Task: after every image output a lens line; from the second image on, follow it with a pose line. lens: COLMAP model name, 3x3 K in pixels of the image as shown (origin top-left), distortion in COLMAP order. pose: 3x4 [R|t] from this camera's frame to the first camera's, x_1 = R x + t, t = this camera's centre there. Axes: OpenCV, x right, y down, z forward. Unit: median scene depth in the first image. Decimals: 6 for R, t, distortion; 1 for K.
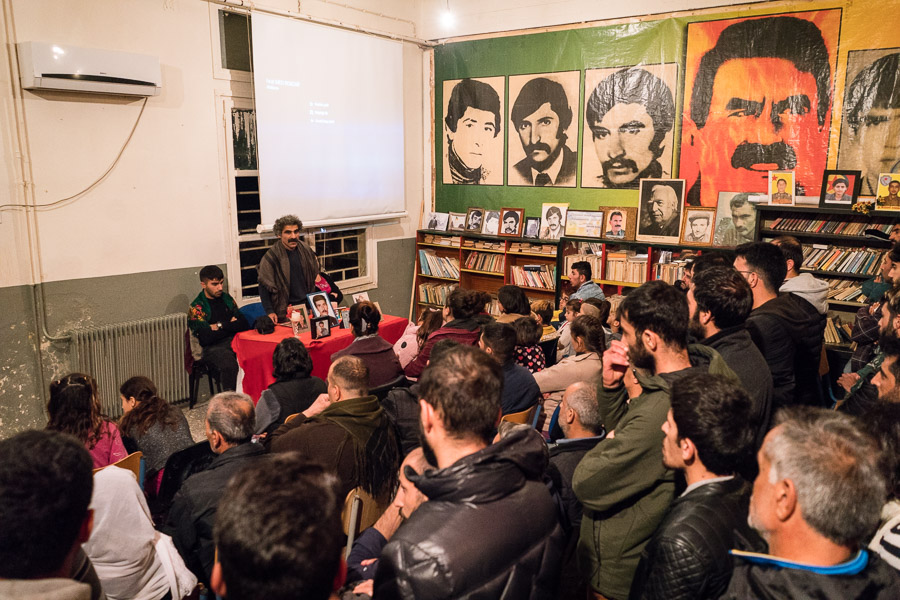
lens RADIAL K [[723.4, 0, 450.0], [0, 723.4, 297.7], [0, 0, 1]] dist [-0.006905, -0.005158]
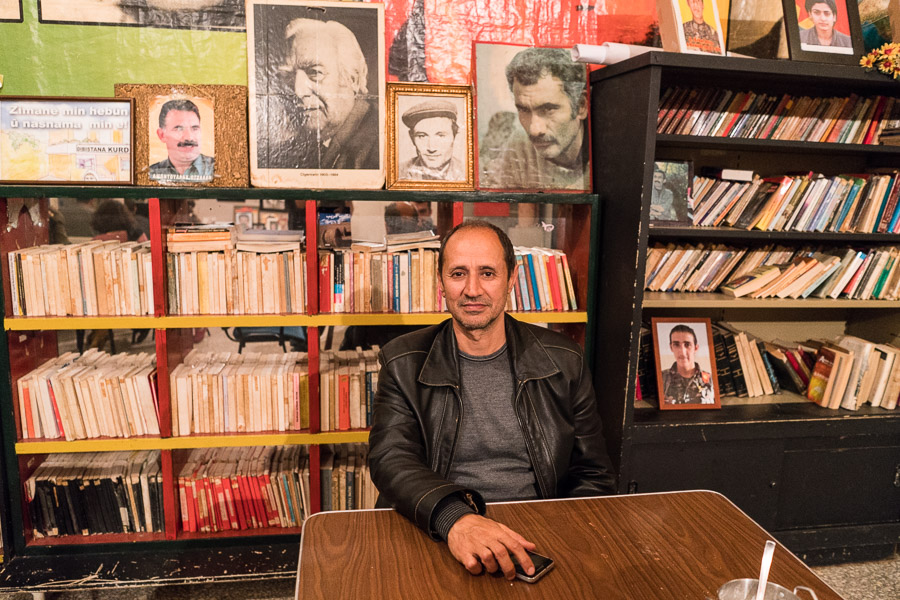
lens RADIAL K [[723.4, 0, 451.5], [0, 723.4, 301.0], [0, 0, 1]] dist [-0.006905, -0.005158]
pose [[0.716875, -0.111926, 0.688159, 0.091447], [0.115589, 0.992450, 0.041005, -0.031214], [-0.687554, 0.050148, 0.724400, 0.728317]]
